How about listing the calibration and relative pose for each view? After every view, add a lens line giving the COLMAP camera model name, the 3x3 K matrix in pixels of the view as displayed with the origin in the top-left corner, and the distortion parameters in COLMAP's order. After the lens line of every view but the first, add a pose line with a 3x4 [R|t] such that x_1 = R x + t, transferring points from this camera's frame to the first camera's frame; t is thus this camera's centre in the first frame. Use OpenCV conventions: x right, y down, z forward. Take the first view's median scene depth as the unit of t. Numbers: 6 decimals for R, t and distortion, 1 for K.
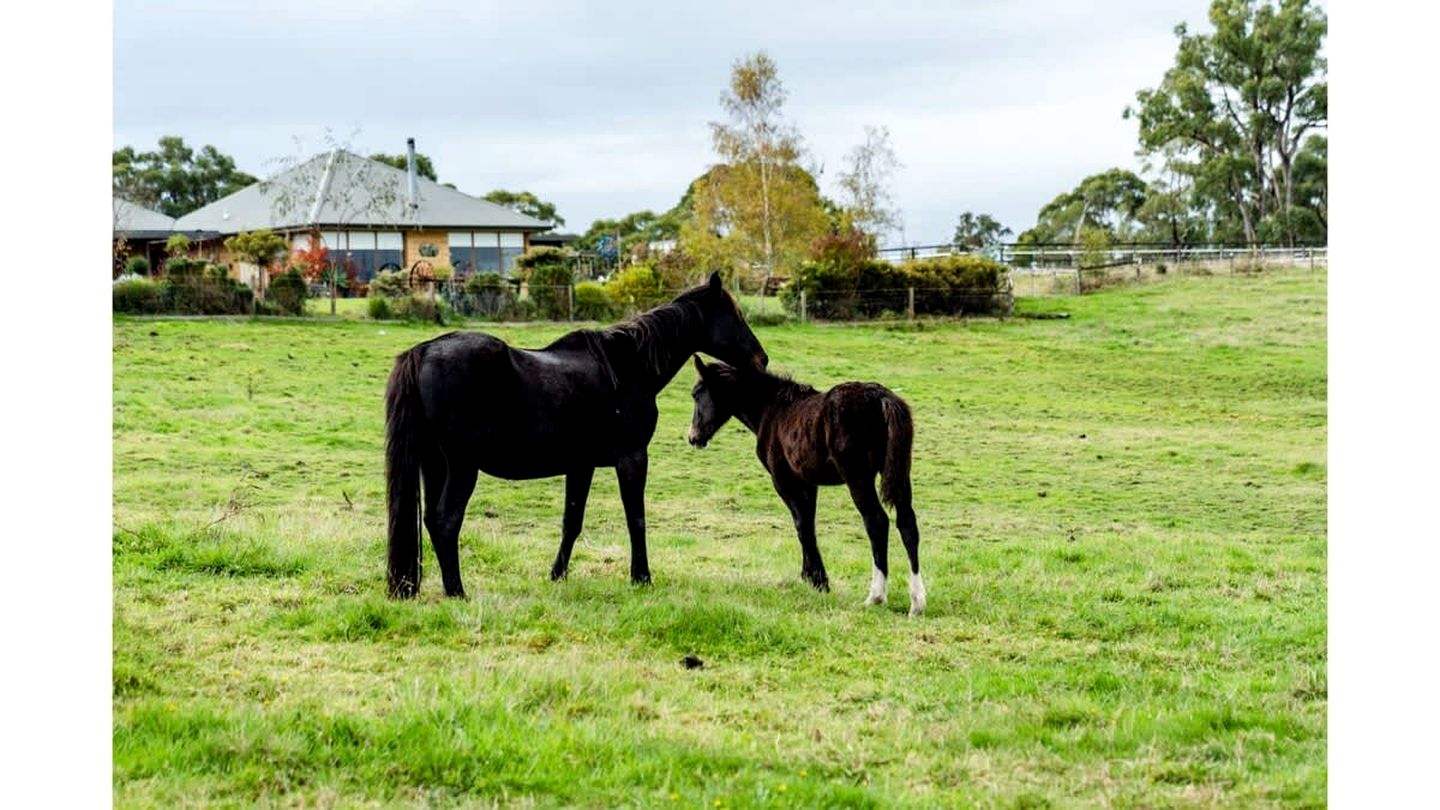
lens RADIAL K [[1132.1, 0, 719.9], [0, 1132.1, 460.2], [0, 0, 1]] dist [0.003125, 0.003364]
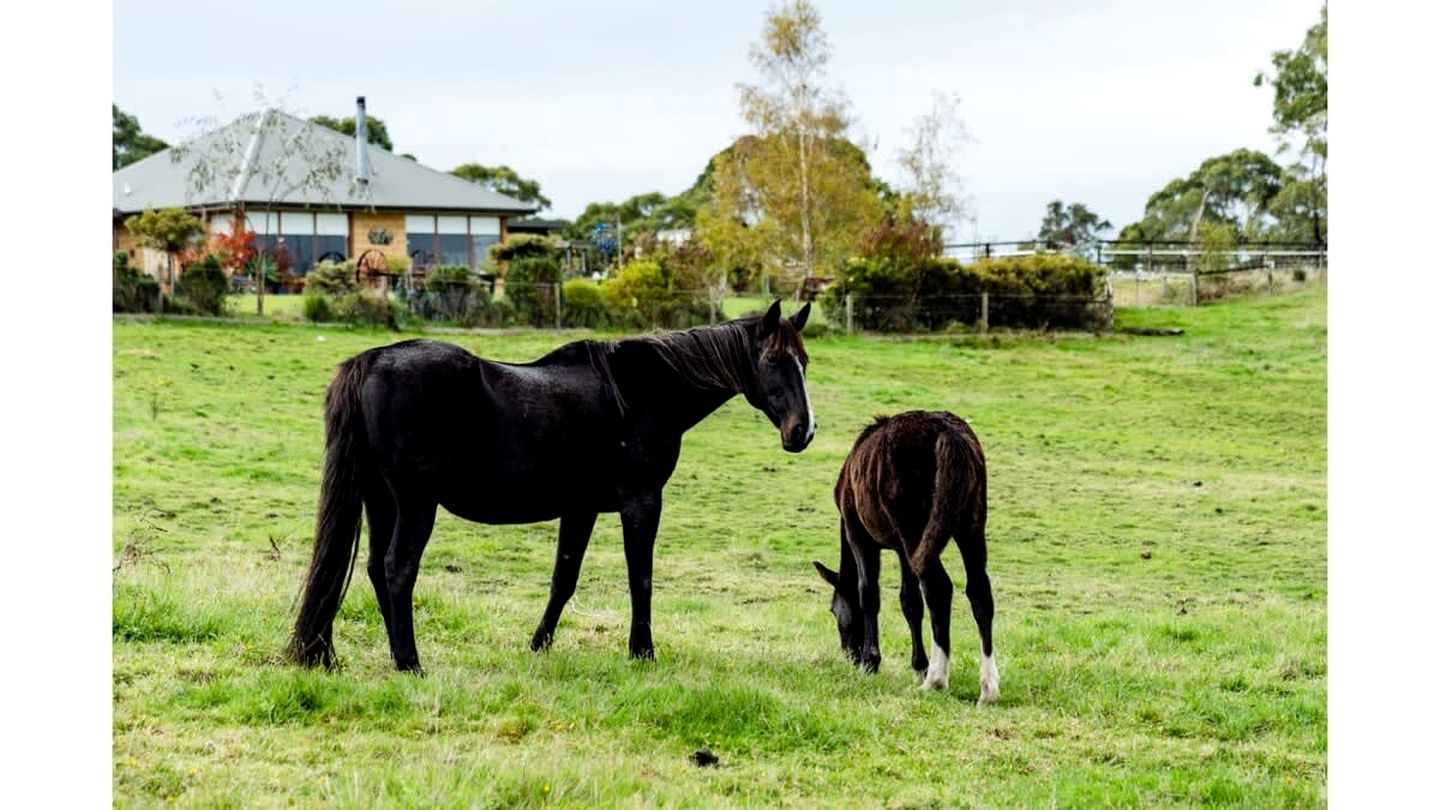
lens RADIAL K [[1132.1, 0, 719.9], [0, 1132.1, 460.2], [0, 0, 1]] dist [0.003125, 0.003364]
pose [[0.999168, 0.014681, -0.038038, 0.014228], [-0.016344, 0.998908, -0.043766, 0.003373], [0.037353, 0.044352, 0.998317, 0.203143]]
